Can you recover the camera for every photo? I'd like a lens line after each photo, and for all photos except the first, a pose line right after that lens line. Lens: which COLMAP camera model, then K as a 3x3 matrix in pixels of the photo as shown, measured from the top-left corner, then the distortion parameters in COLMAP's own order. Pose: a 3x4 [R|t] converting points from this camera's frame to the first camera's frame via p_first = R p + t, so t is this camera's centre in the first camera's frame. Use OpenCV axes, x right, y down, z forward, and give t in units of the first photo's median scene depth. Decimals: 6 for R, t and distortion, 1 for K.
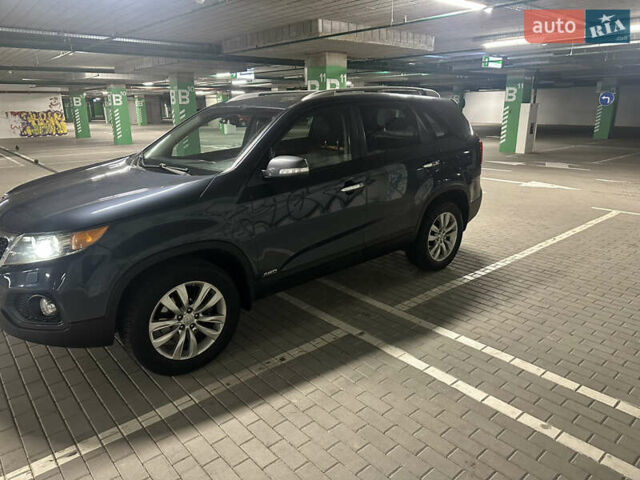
lens RADIAL K [[448.9, 0, 328.5], [0, 448.9, 240.2], [0, 0, 1]] dist [0.061599, -0.082703]
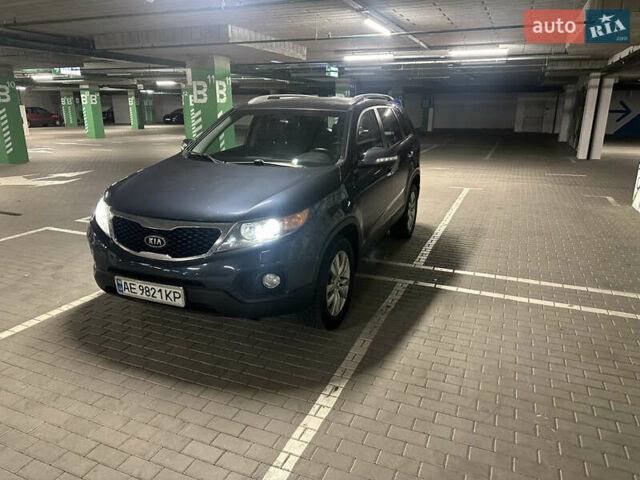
lens RADIAL K [[448.9, 0, 328.5], [0, 448.9, 240.2], [0, 0, 1]] dist [0.061599, -0.082703]
pose [[0.892036, -0.113709, 0.437426, -0.332496], [0.114947, 0.993088, 0.023745, 0.011011], [-0.437103, 0.029099, 0.898941, -0.035254]]
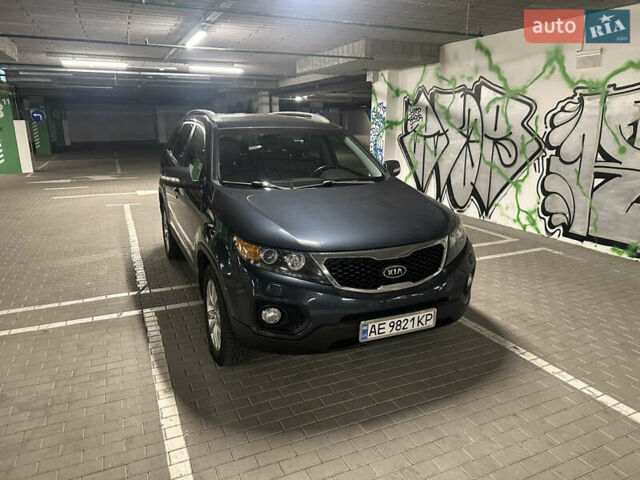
lens RADIAL K [[448.5, 0, 331.9], [0, 448.5, 240.6], [0, 0, 1]] dist [0.061273, -0.079826]
pose [[0.269643, -0.237638, 0.933178, -0.652367], [0.266733, 0.949586, 0.164744, -0.096180], [-0.925282, 0.204487, 0.319435, 0.312520]]
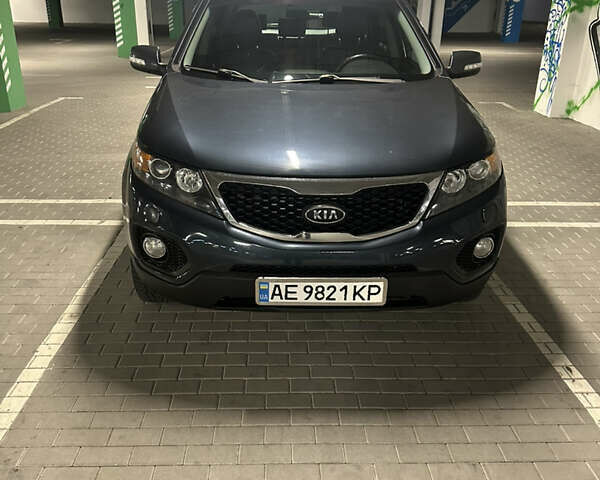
lens RADIAL K [[555.3, 0, 299.4], [0, 555.3, 248.2], [0, 0, 1]] dist [0.155728, -0.254263]
pose [[0.625050, -0.294384, 0.722946, -0.534556], [0.200976, 0.955628, 0.215371, -0.047945], [-0.754269, 0.010677, 0.656479, 0.195177]]
